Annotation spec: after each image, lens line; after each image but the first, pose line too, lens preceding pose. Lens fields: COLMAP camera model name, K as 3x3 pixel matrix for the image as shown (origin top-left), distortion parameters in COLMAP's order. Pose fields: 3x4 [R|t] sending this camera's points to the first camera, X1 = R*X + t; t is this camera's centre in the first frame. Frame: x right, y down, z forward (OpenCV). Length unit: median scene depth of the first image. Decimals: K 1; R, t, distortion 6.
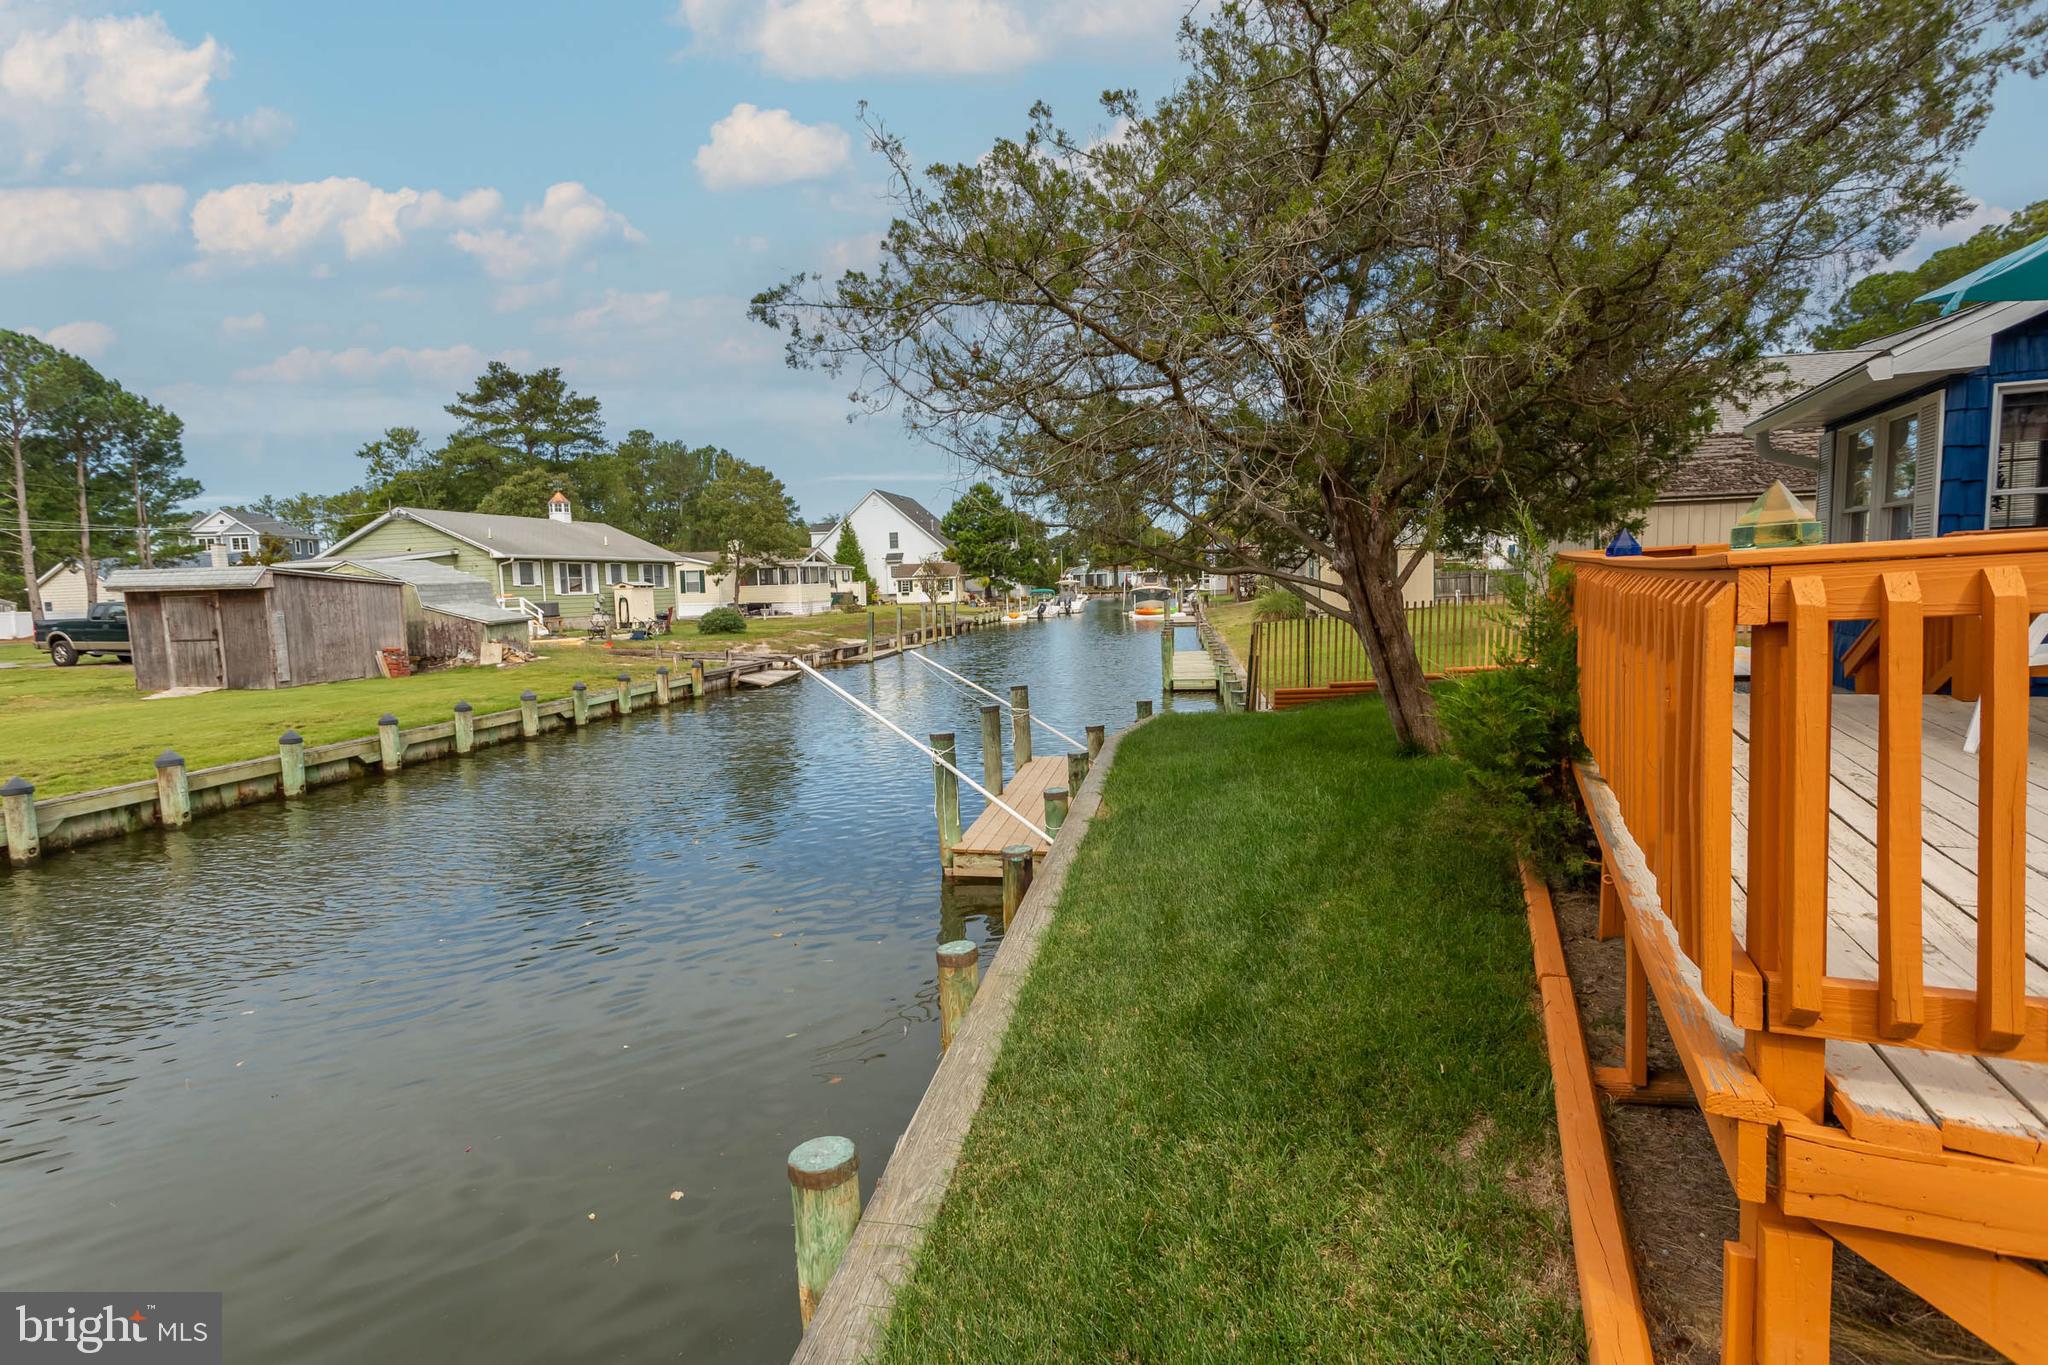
lens RADIAL K [[971.0, 0, 1021.9], [0, 971.0, 664.0], [0, 0, 1]] dist [0.003651, 0.004296]
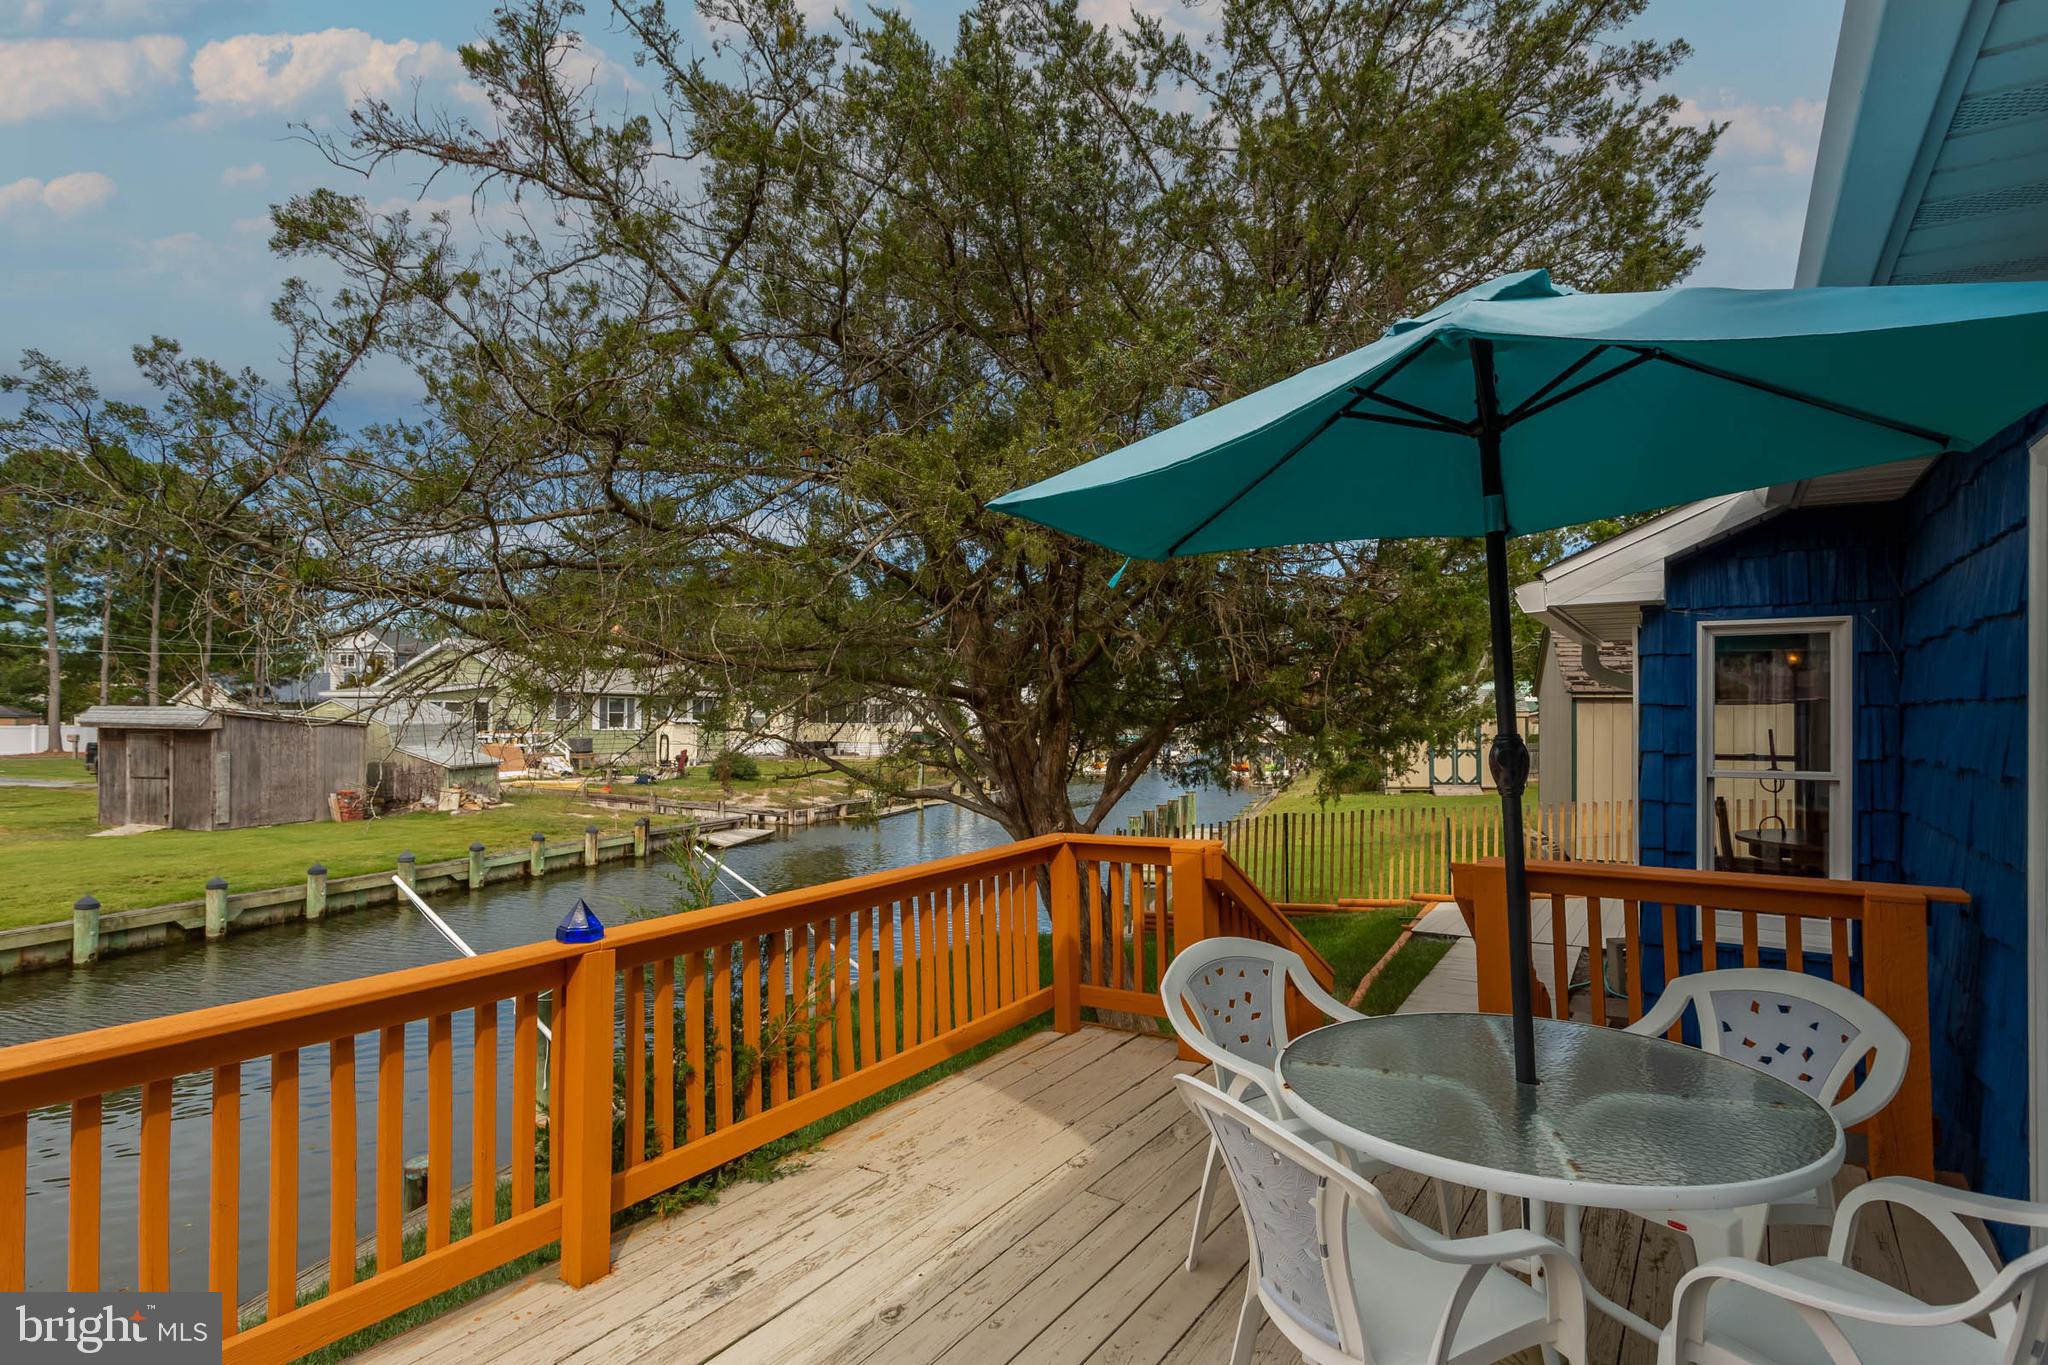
lens RADIAL K [[1056.7, 0, 1001.5], [0, 1056.7, 703.3], [0, 0, 1]] dist [0.017359, 0.000222]
pose [[0.986763, 0.031770, -0.159026, 0.157948], [-0.046922, 0.994611, -0.092449, -0.033753], [0.155232, 0.098687, 0.982936, 0.041627]]
